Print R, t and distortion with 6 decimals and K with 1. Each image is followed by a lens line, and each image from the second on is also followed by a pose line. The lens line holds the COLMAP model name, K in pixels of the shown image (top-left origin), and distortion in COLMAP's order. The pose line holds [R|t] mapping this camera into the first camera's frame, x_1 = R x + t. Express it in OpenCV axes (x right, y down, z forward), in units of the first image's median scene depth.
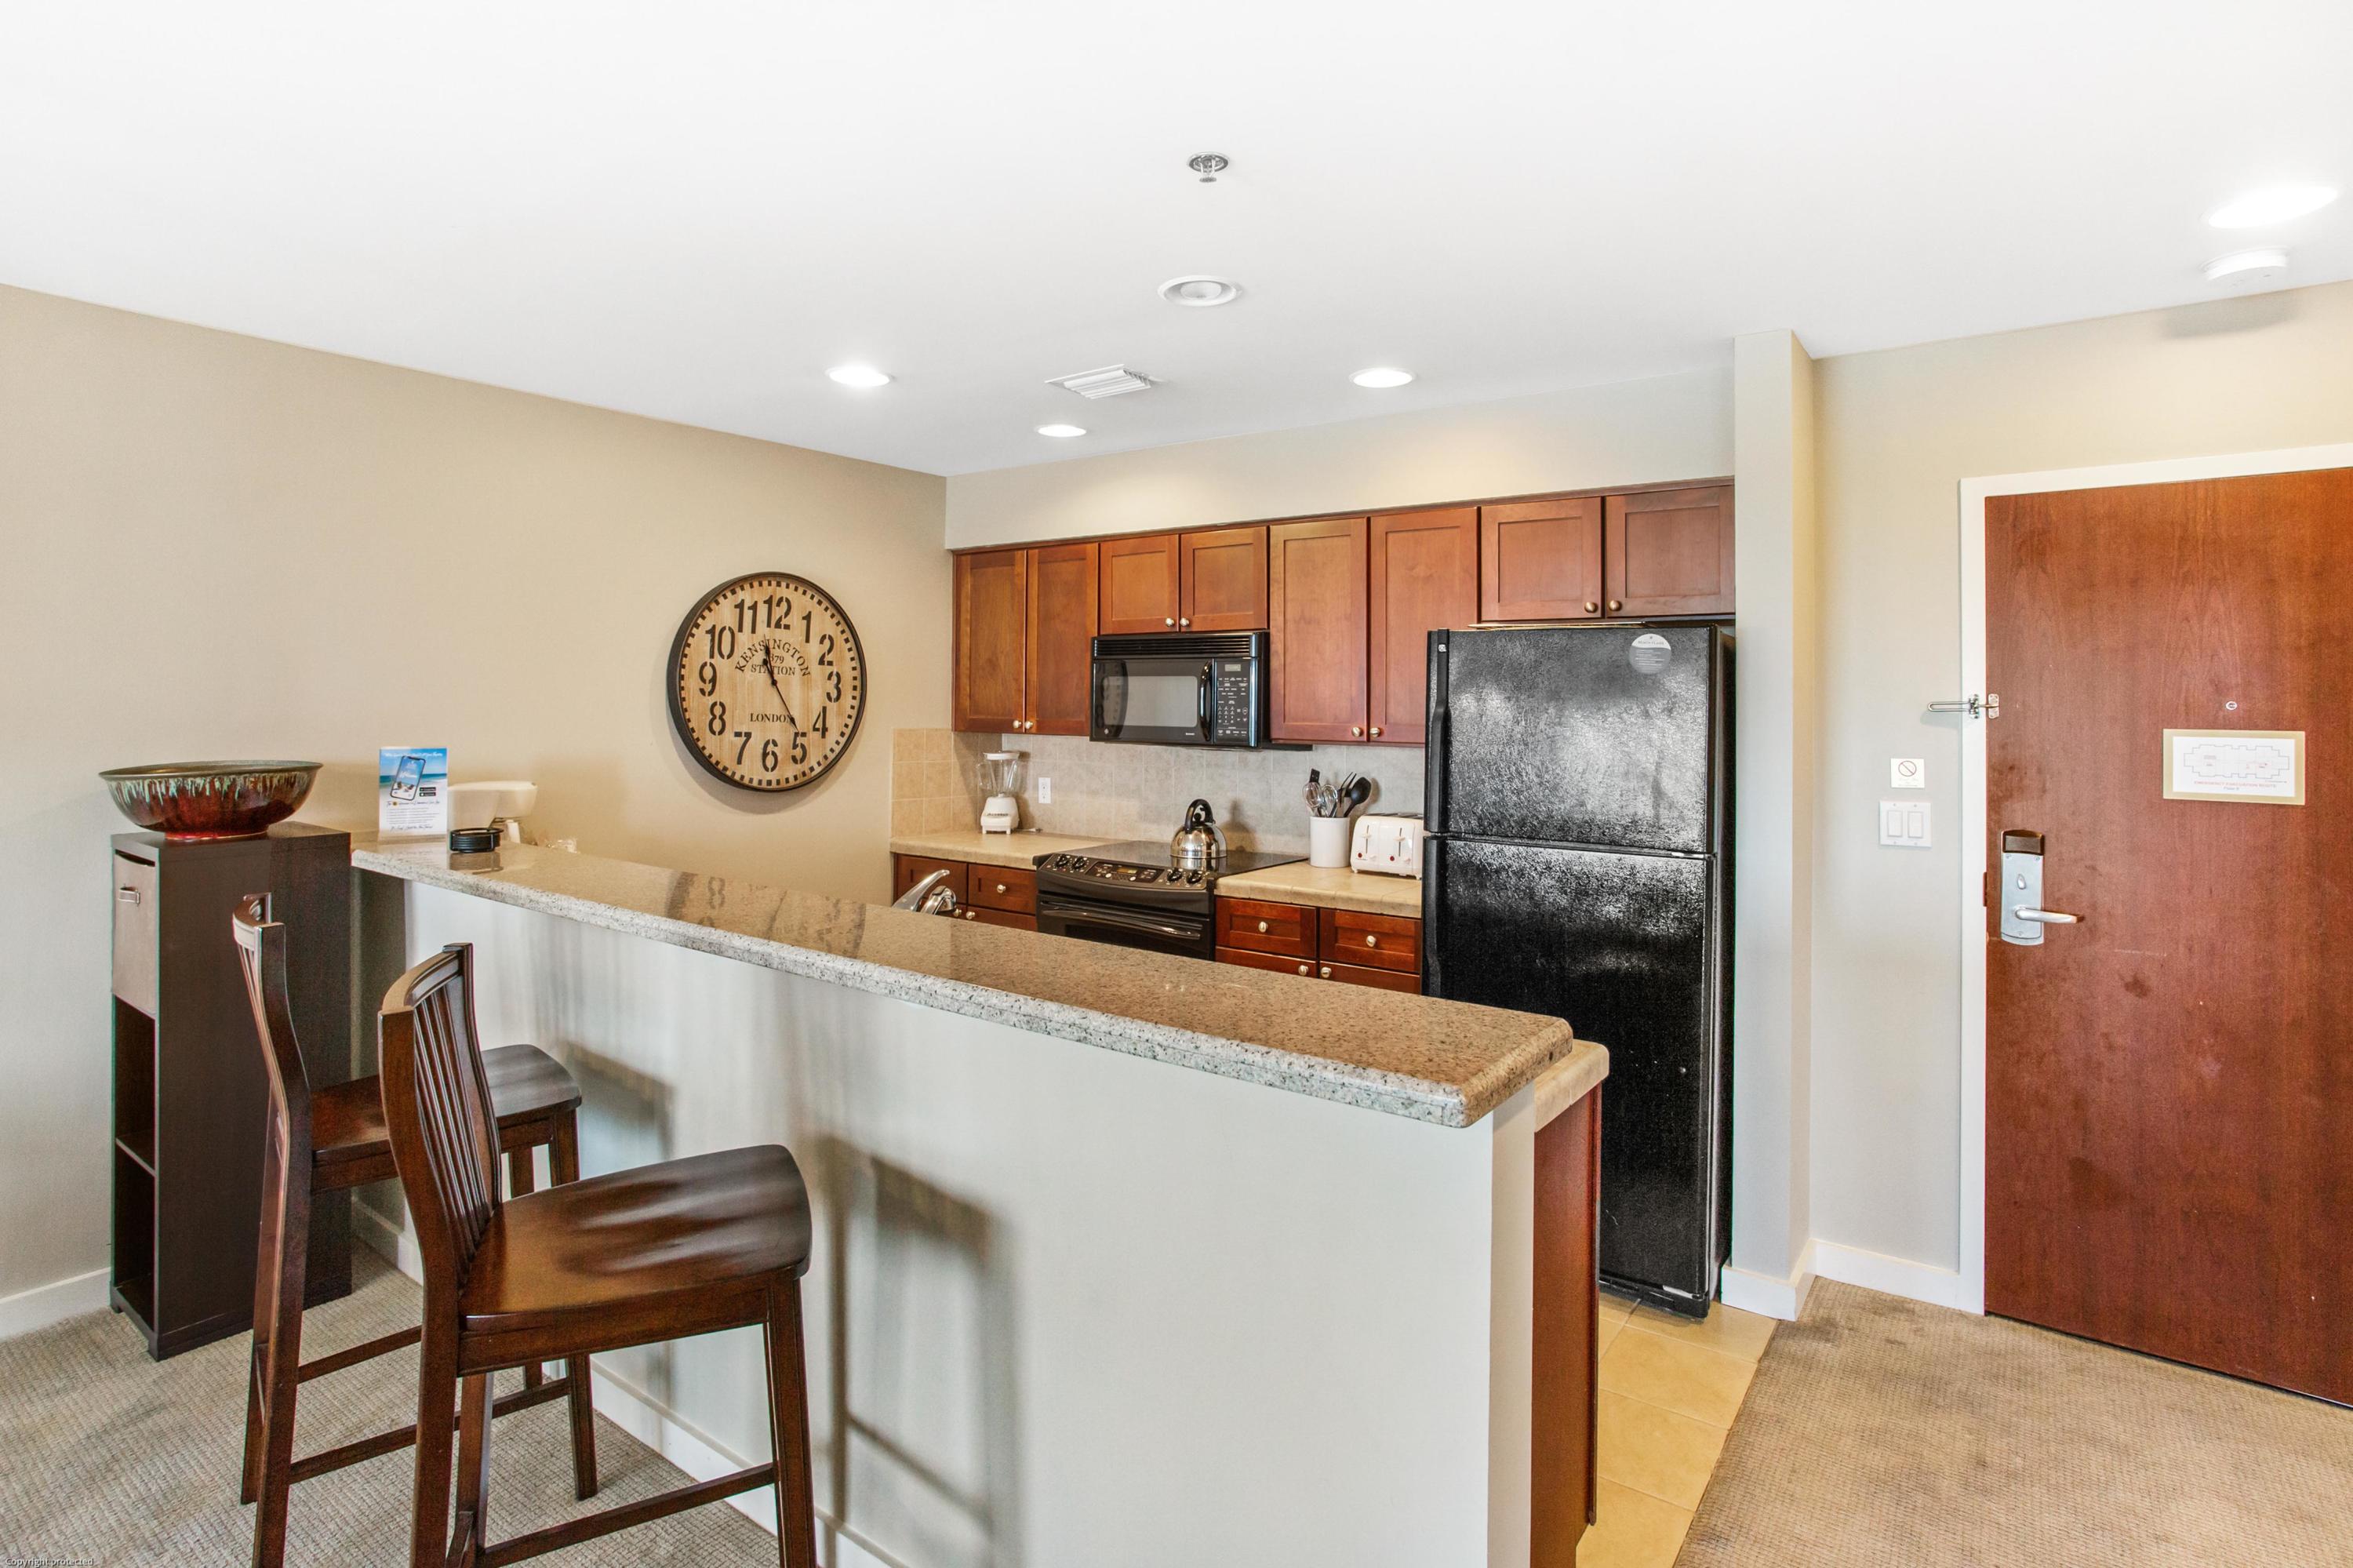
lens RADIAL K [[1208.8, 0, 1179.1], [0, 1208.8, 712.8], [0, 0, 1]] dist [-0.021963, 0.010292]
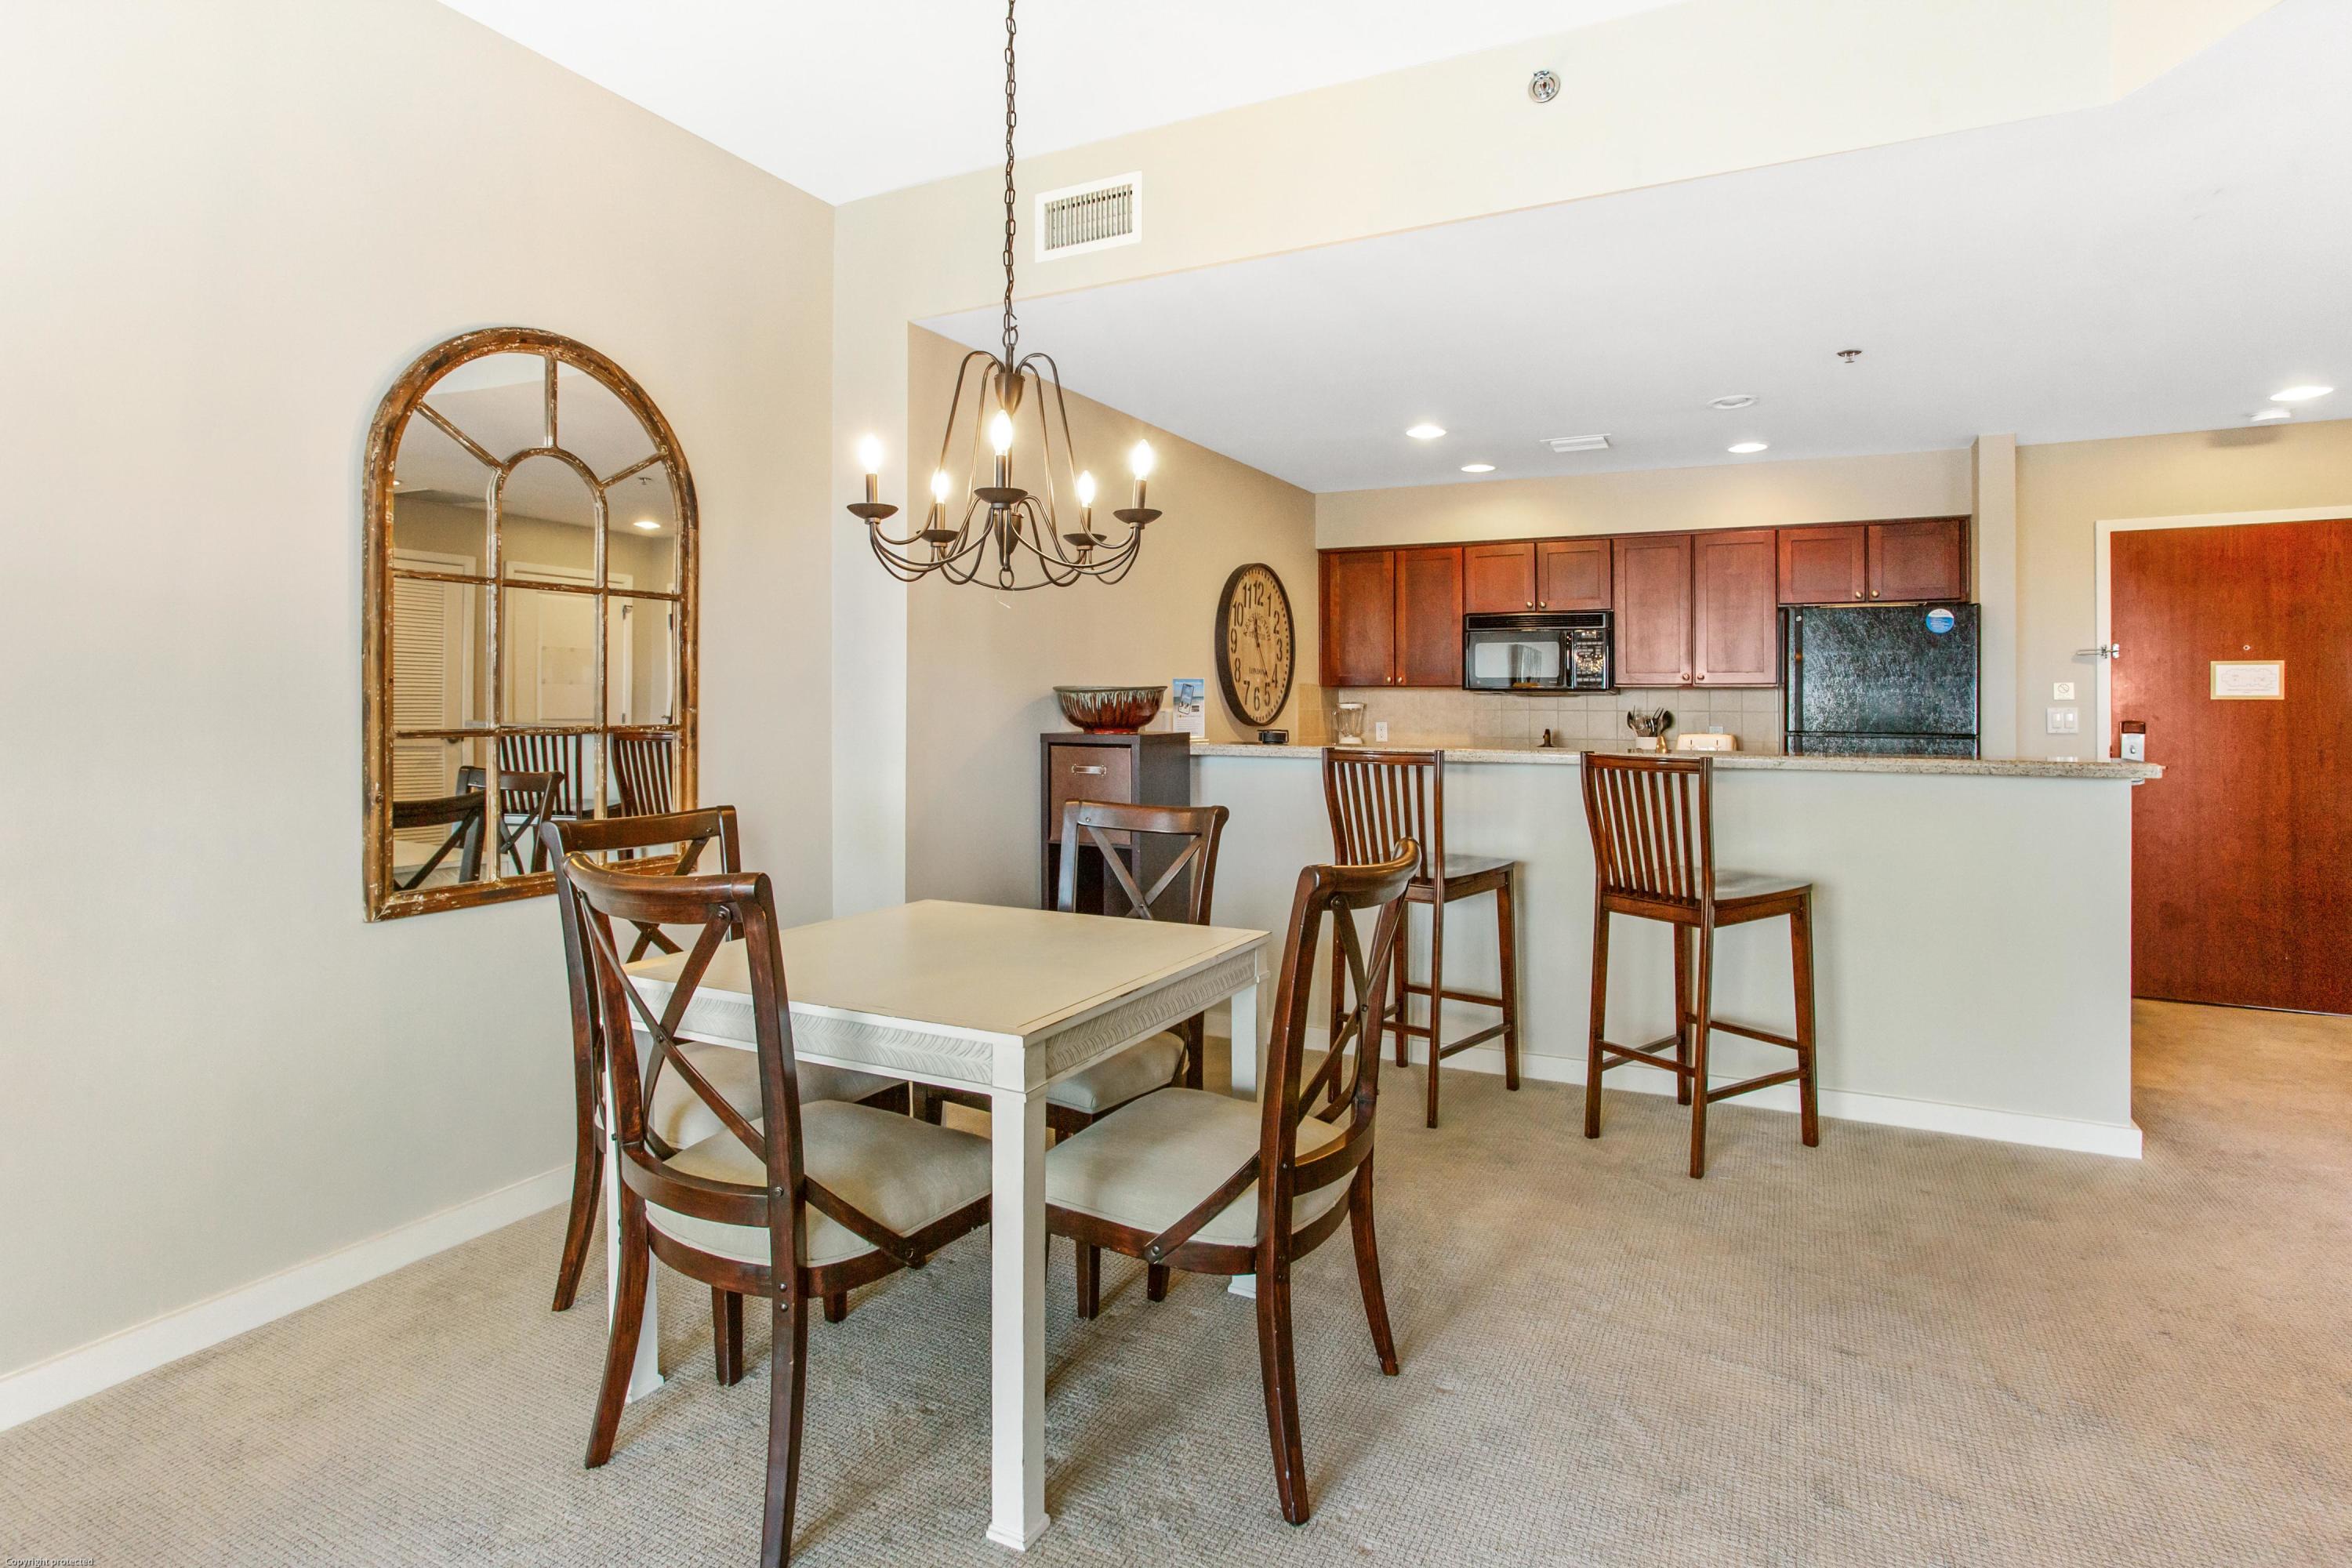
lens RADIAL K [[1208.2, 0, 1207.5], [0, 1208.2, 727.2], [0, 0, 1]] dist [-0.021963, 0.010292]
pose [[0.985168, -0.007850, 0.171415, -0.633221], [0.006448, 0.999941, 0.008731, 0.055780], [-0.171474, -0.007497, 0.985160, -0.341228]]
